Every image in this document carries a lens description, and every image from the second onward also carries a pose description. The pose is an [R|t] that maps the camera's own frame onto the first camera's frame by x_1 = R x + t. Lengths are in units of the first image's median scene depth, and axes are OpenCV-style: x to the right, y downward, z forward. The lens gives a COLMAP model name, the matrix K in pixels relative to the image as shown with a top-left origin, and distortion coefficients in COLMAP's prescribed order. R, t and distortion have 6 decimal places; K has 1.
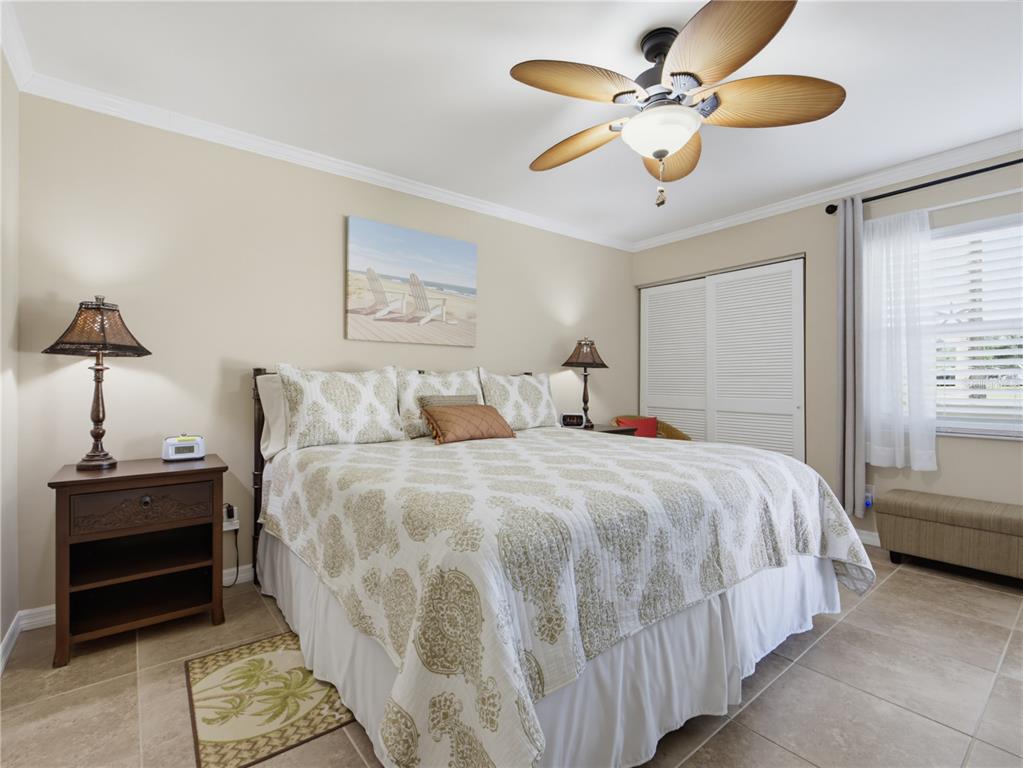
lens RADIAL K [[479.6, 0, 513.2], [0, 479.6, 381.9], [0, 0, 1]] dist [0.004247, -0.002403]
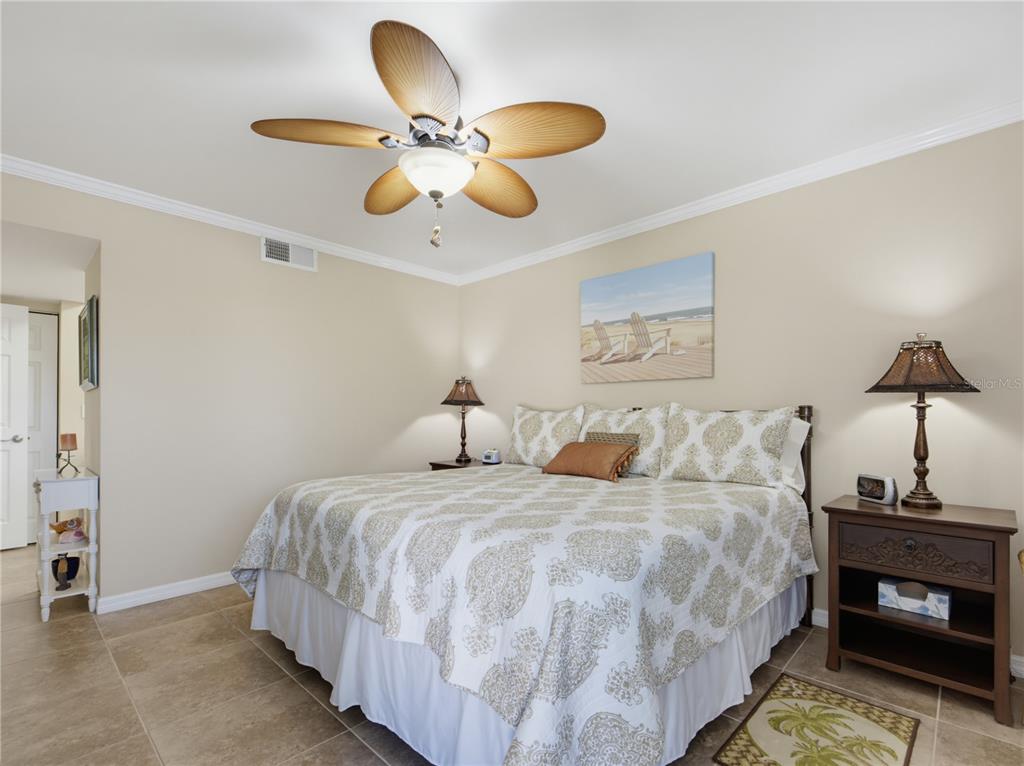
lens RADIAL K [[480.0, 0, 497.8], [0, 480.0, 414.4], [0, 0, 1]] dist [0.004247, -0.002403]
pose [[0.122767, -0.007331, -0.992409, 0.803436], [-0.003542, 0.999963, -0.007825, -0.001352], [0.992429, 0.004476, 0.122736, 0.623069]]
